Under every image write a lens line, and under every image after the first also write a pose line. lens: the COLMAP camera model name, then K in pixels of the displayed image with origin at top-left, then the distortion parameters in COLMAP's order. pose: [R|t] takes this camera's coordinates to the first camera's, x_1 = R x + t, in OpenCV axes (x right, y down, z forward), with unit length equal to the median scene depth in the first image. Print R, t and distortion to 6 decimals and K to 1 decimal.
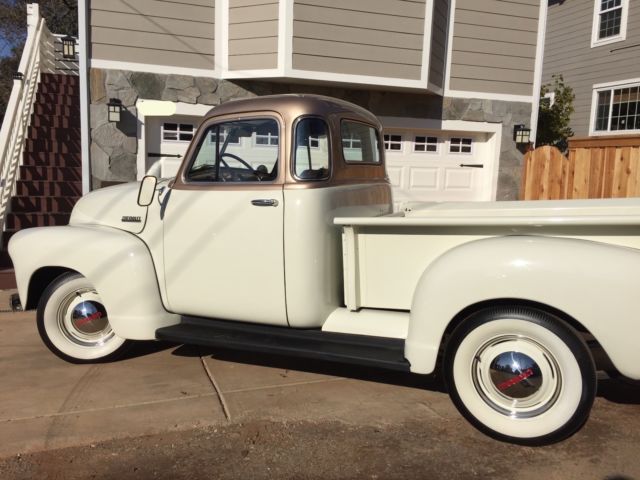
lens RADIAL K [[542.6, 0, 320.0], [0, 542.6, 240.0], [0, 0, 1]] dist [0.084948, -0.116304]
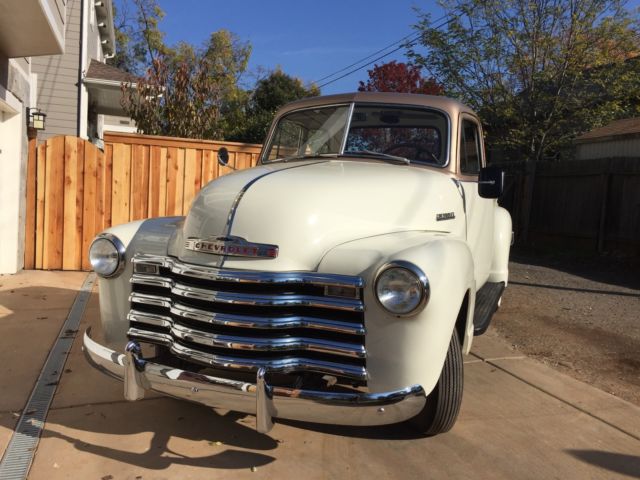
lens RADIAL K [[542.6, 0, 320.0], [0, 542.6, 240.0], [0, 0, 1]] dist [0.084948, -0.116304]
pose [[-0.009480, -0.101177, 0.994823, -0.665578], [0.087734, 0.990947, 0.101619, -0.059073], [-0.996099, 0.088243, -0.000518, 0.680589]]
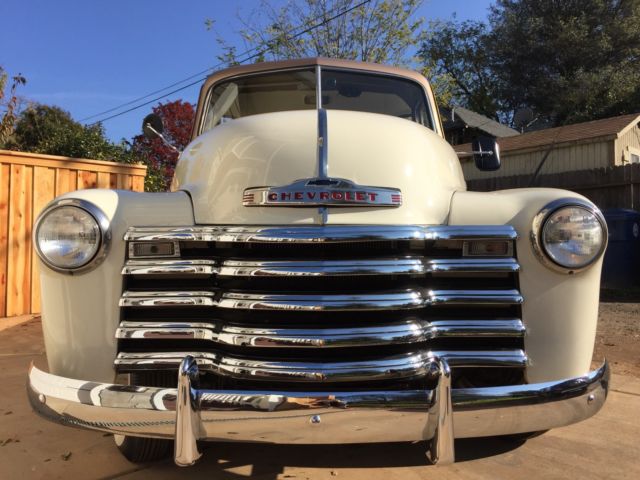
lens RADIAL K [[550.9, 0, 309.9], [0, 550.9, 239.7], [0, 0, 1]] dist [0.101045, -0.108616]
pose [[-0.388425, -0.003056, 0.921475, -0.532319], [0.118355, 0.991546, 0.053178, -0.017745], [-0.913848, 0.129716, -0.384780, 0.842729]]
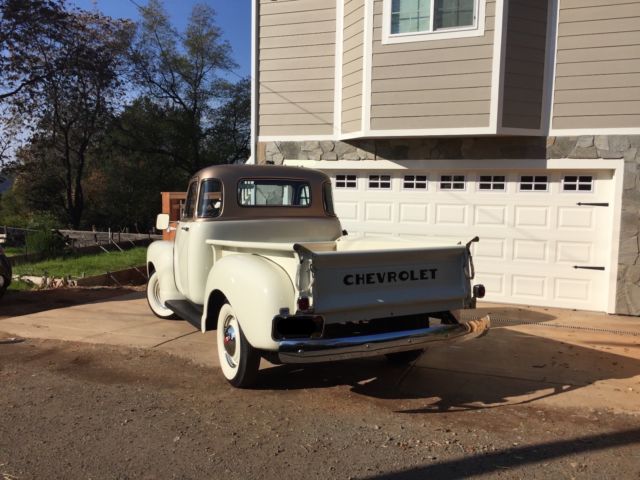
lens RADIAL K [[541.7, 0, 320.0], [0, 541.7, 240.0], [0, 0, 1]] dist [0.071797, -0.089962]
pose [[0.769371, 0.038728, -0.637627, 0.650159], [-0.087251, 0.995177, -0.044834, 0.011793], [0.632815, 0.090127, 0.769040, -0.029788]]
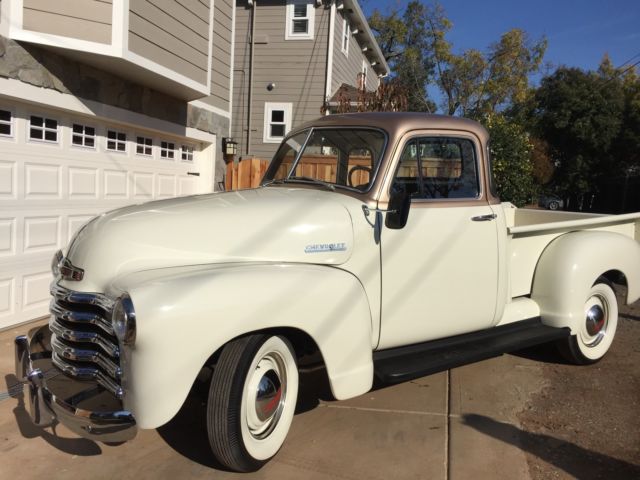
lens RADIAL K [[541.7, 0, 320.0], [0, 541.7, 240.0], [0, 0, 1]] dist [0.071797, -0.089962]
pose [[0.529192, -0.081604, 0.844569, -0.570112], [0.083944, 0.995517, 0.043591, -0.047999], [-0.844340, 0.047829, 0.533669, 0.338860]]
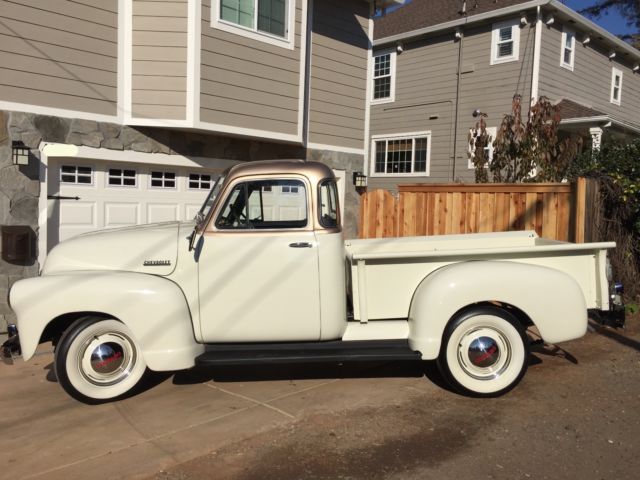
lens RADIAL K [[542.6, 0, 320.0], [0, 542.6, 240.0], [0, 0, 1]] dist [0.084948, -0.116304]
pose [[0.905994, -0.033988, 0.421925, -0.292217], [0.056637, 0.997542, -0.041260, -0.012005], [-0.419485, 0.061278, 0.905692, -0.088892]]
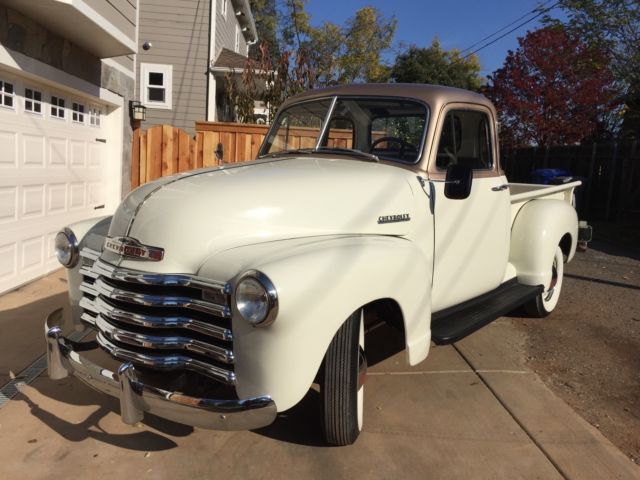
lens RADIAL K [[542.6, 0, 320.0], [0, 542.6, 240.0], [0, 0, 1]] dist [0.084948, -0.116304]
pose [[0.271668, -0.138622, 0.952355, -0.638472], [0.085359, 0.989143, 0.119627, -0.063131], [-0.958598, 0.048793, 0.280551, 0.504487]]
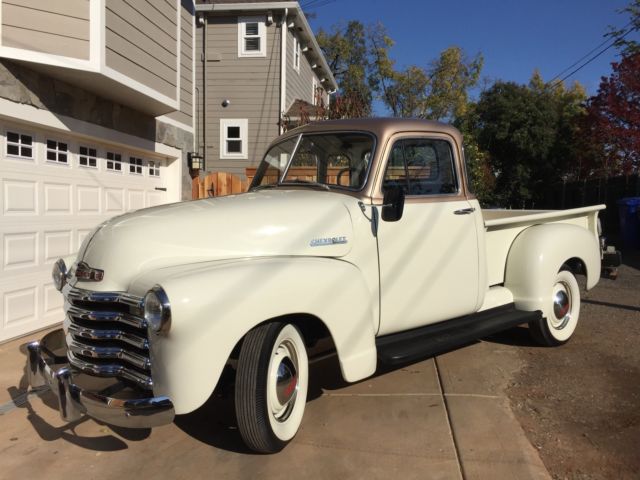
lens RADIAL K [[542.6, 0, 320.0], [0, 542.6, 240.0], [0, 0, 1]] dist [0.084948, -0.116304]
pose [[0.445288, -0.075340, 0.892212, -0.623868], [0.123694, 0.992076, 0.022039, -0.034786], [-0.886803, 0.100547, 0.451078, 0.363118]]
